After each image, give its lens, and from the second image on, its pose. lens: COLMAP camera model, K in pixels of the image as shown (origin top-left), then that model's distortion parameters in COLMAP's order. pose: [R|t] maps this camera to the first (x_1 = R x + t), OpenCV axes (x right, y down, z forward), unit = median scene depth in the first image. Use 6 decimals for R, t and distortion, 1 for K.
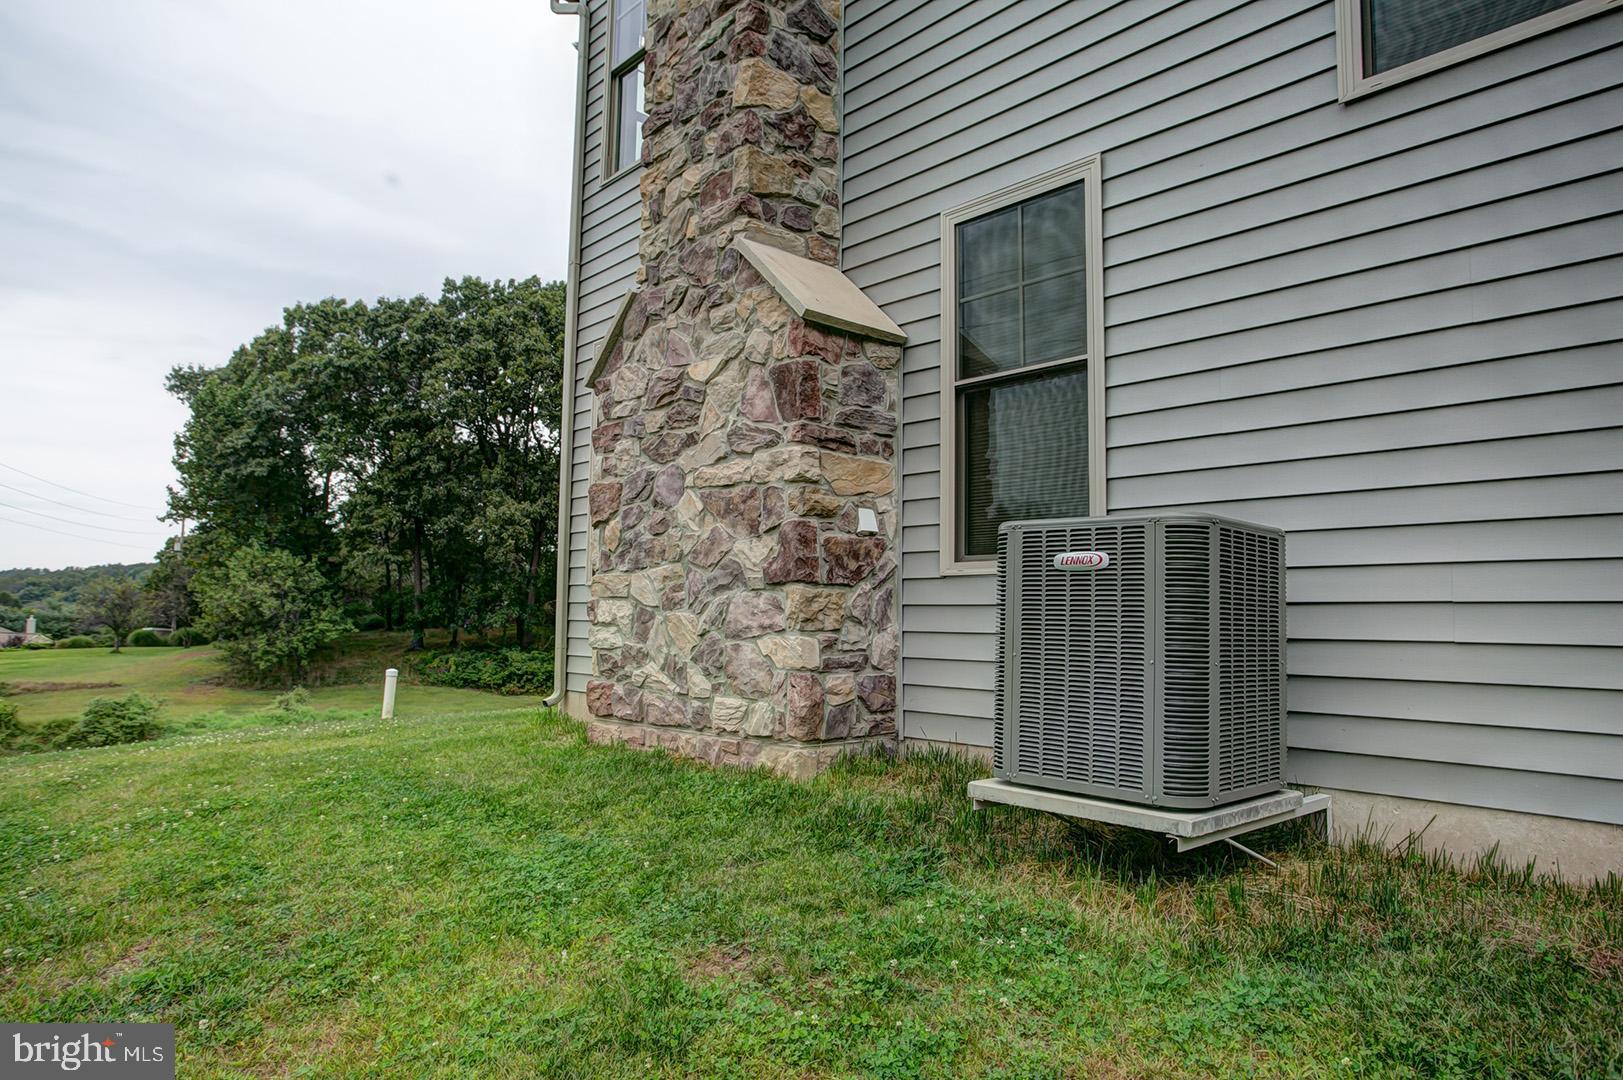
lens RADIAL K [[995.8, 0, 788.3], [0, 995.8, 524.4], [0, 0, 1]] dist [-0.074857, 0.067052]
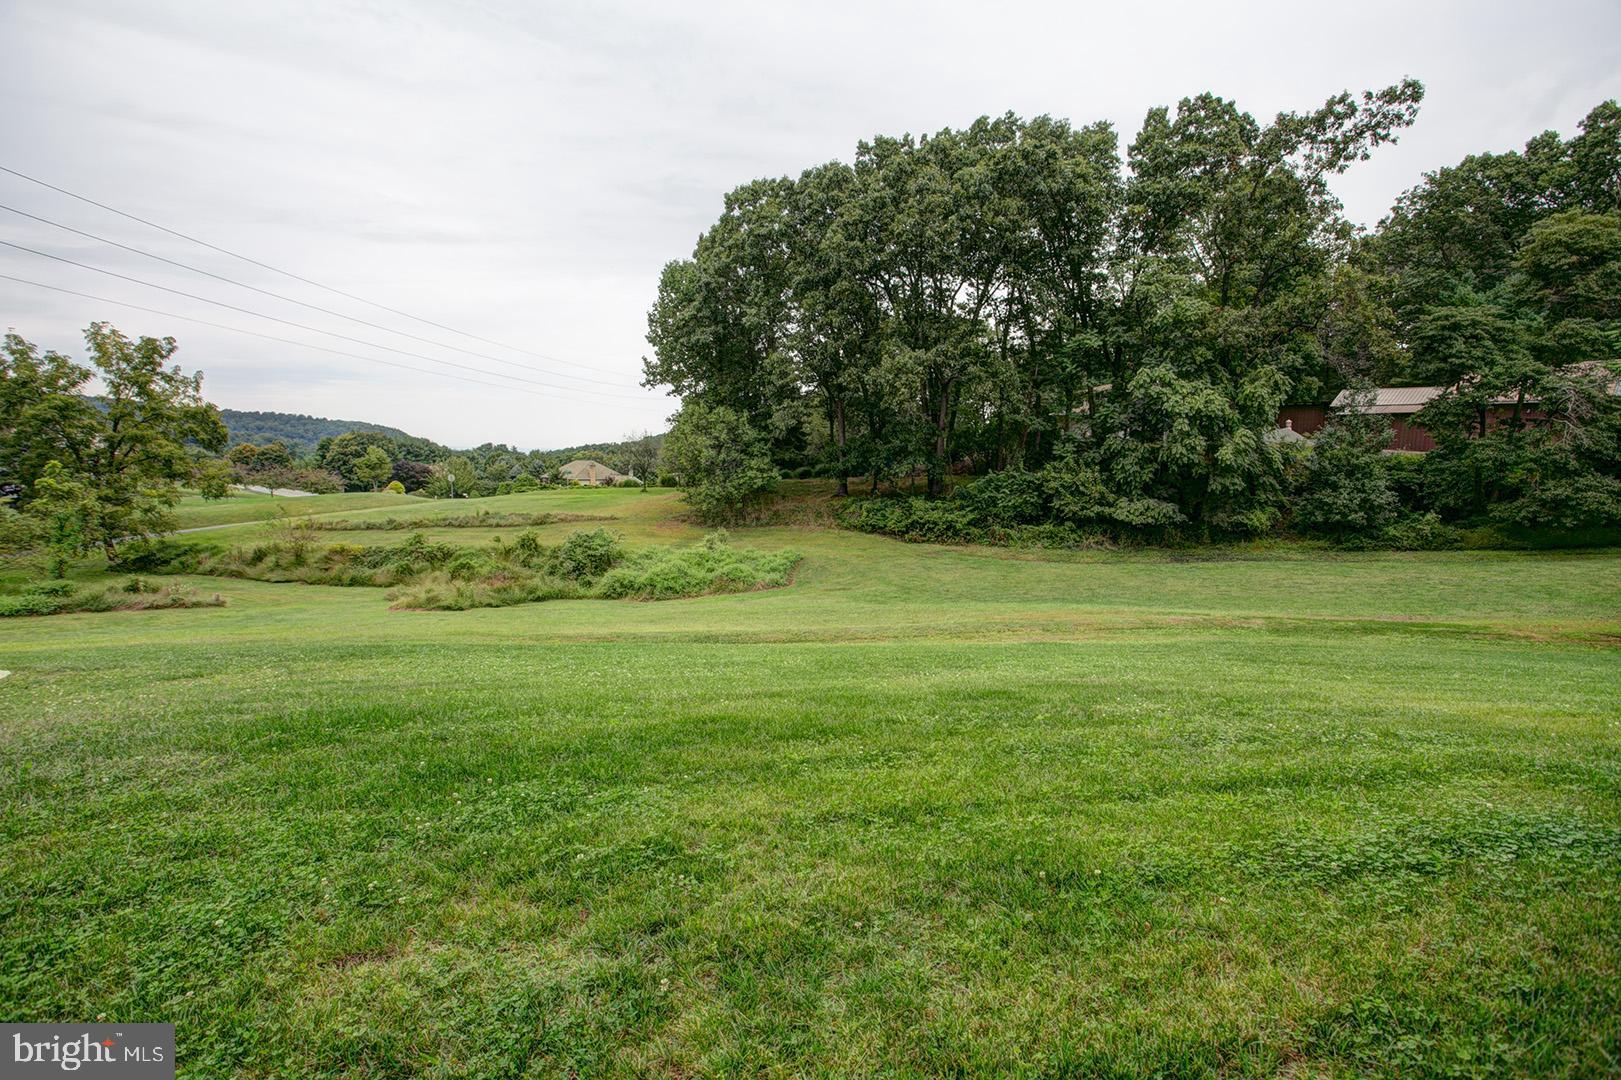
lens RADIAL K [[786.3, 0, 807.8], [0, 786.3, 528.2], [0, 0, 1]] dist [-0.074207, 0.031483]
pose [[0.878660, 0.048242, -0.475005, 0.012254], [0.033636, 0.986156, 0.162375, 0.020041], [0.476262, -0.158650, 0.864873, 0.232365]]
